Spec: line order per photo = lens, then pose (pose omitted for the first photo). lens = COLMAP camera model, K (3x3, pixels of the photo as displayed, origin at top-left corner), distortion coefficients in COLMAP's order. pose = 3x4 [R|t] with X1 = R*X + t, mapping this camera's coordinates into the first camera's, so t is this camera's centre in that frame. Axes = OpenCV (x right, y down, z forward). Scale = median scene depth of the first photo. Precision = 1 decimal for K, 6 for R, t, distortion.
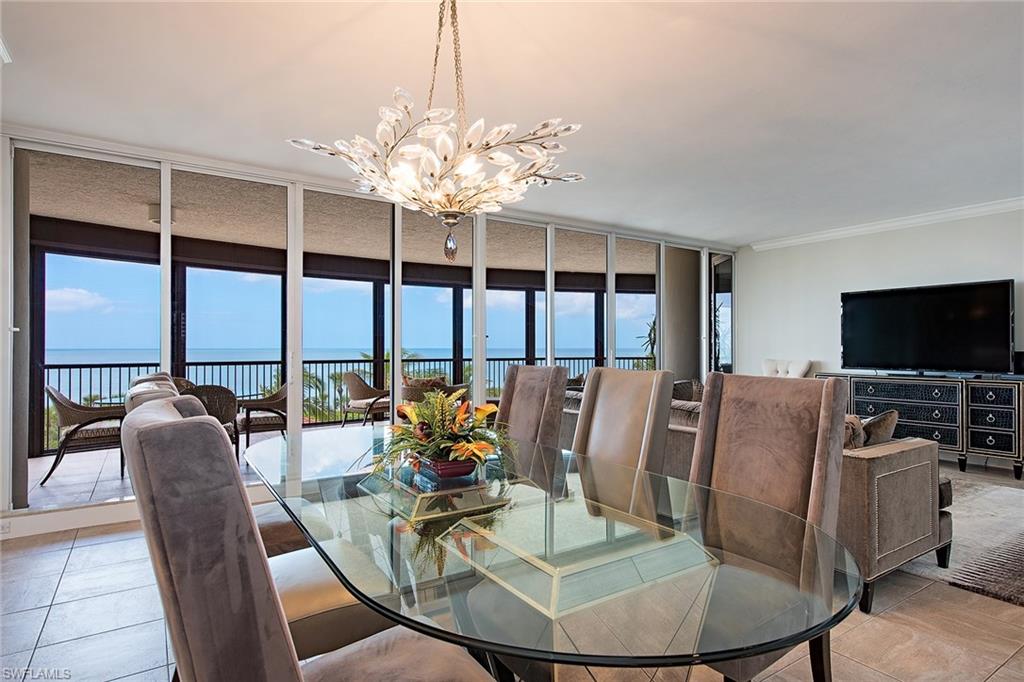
lens RADIAL K [[552.8, 0, 512.0], [0, 552.8, 341.0], [0, 0, 1]] dist [0.002133, 0.000310]
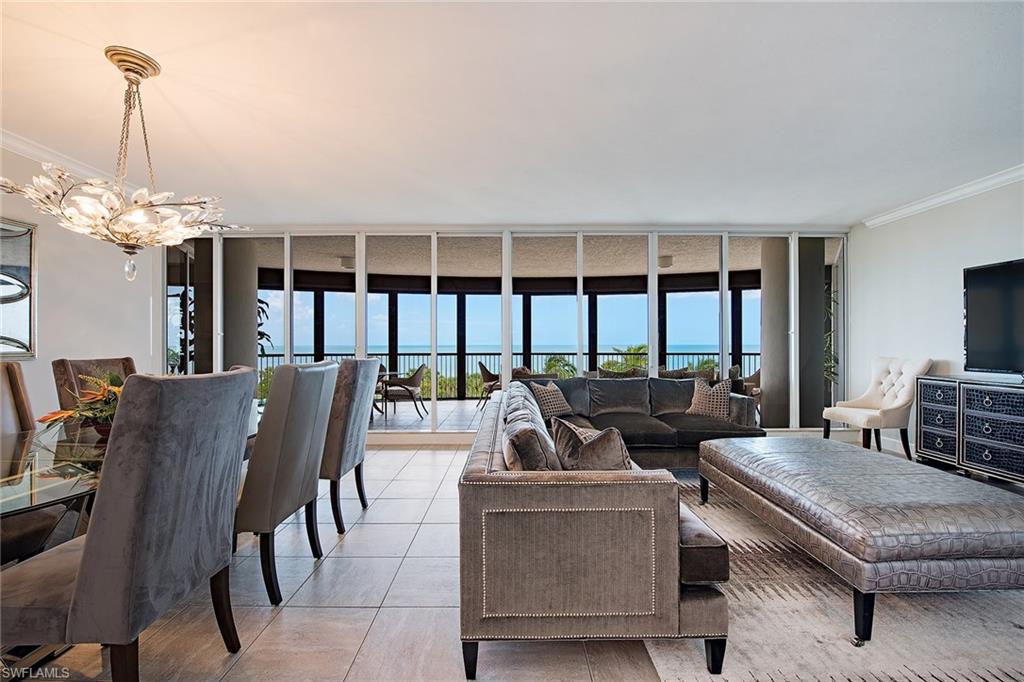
lens RADIAL K [[404.1, 0, 512.0], [0, 404.1, 341.0], [0, 0, 1]] dist [-0.024460, -0.000265]
pose [[0.835115, -0.007674, -0.550022, 0.373080], [0.010537, 0.999942, 0.002047, 0.002903], [0.549975, -0.007505, 0.835148, 0.231294]]
